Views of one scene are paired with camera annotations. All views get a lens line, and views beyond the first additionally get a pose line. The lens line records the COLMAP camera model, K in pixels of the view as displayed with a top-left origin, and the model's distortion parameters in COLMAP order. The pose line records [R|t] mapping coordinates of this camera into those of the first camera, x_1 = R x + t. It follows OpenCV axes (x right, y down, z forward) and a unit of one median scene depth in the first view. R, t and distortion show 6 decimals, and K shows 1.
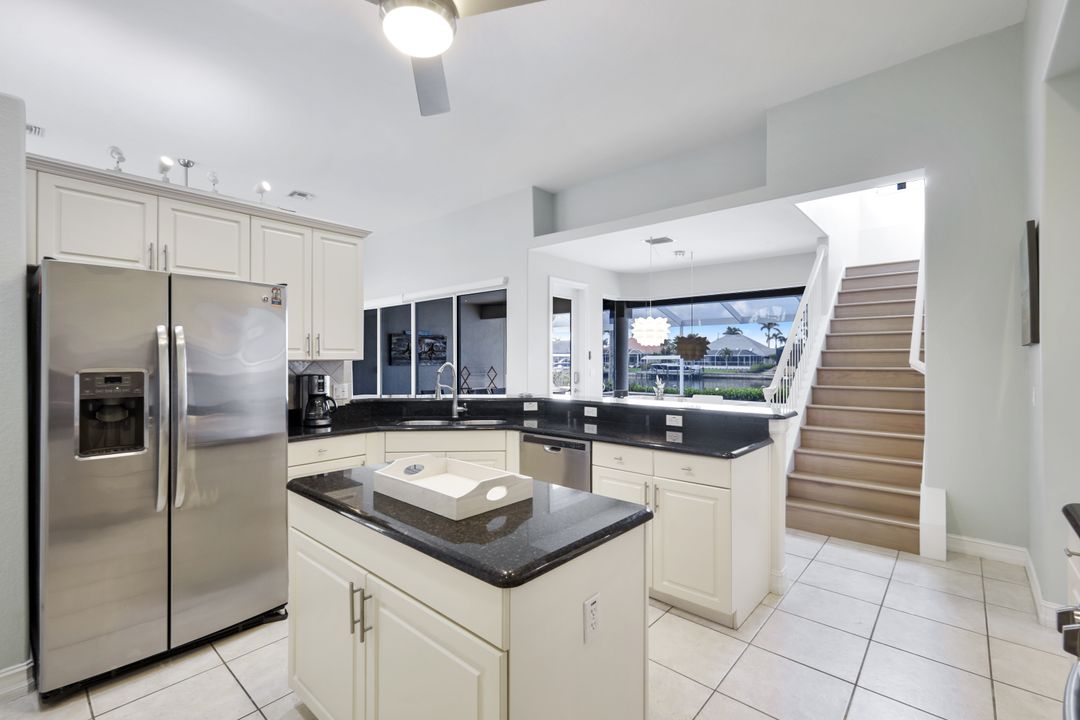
lens RADIAL K [[476.8, 0, 533.8], [0, 476.8, 356.1], [0, 0, 1]] dist [-0.001519, 0.000329]
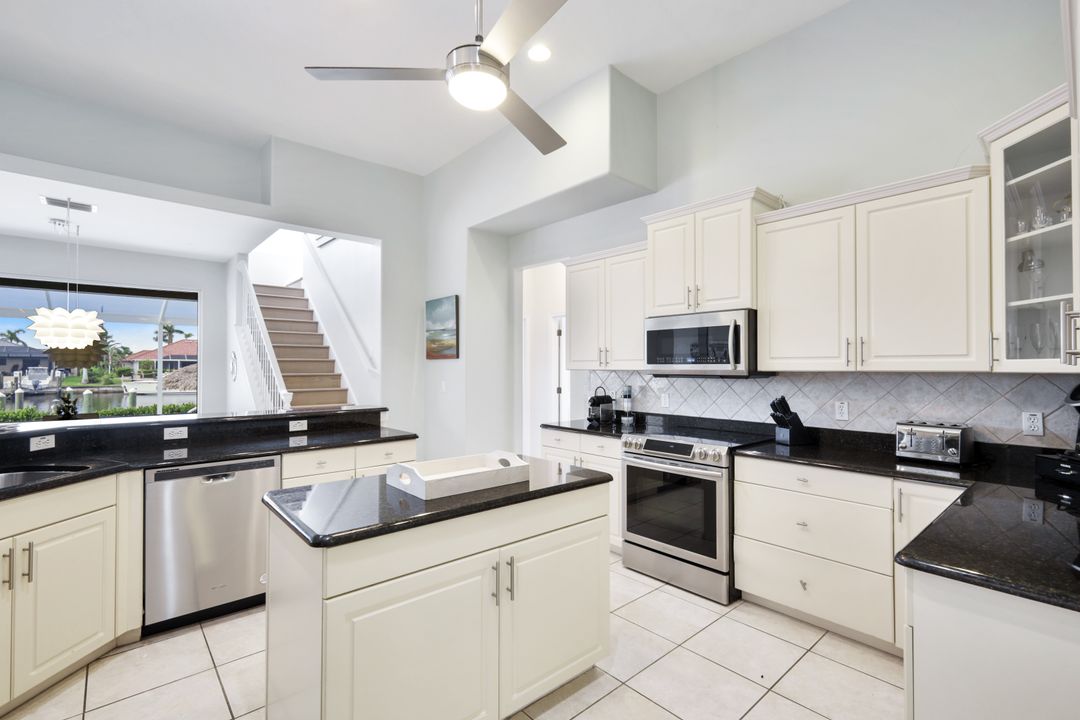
lens RADIAL K [[476.8, 0, 548.4], [0, 476.8, 362.9], [0, 0, 1]] dist [-0.001519, 0.000329]
pose [[0.094457, 0.007834, 0.995498, -0.682988], [-0.006288, 0.999954, -0.007272, 0.002249], [-0.995509, -0.005573, 0.094502, 0.349922]]
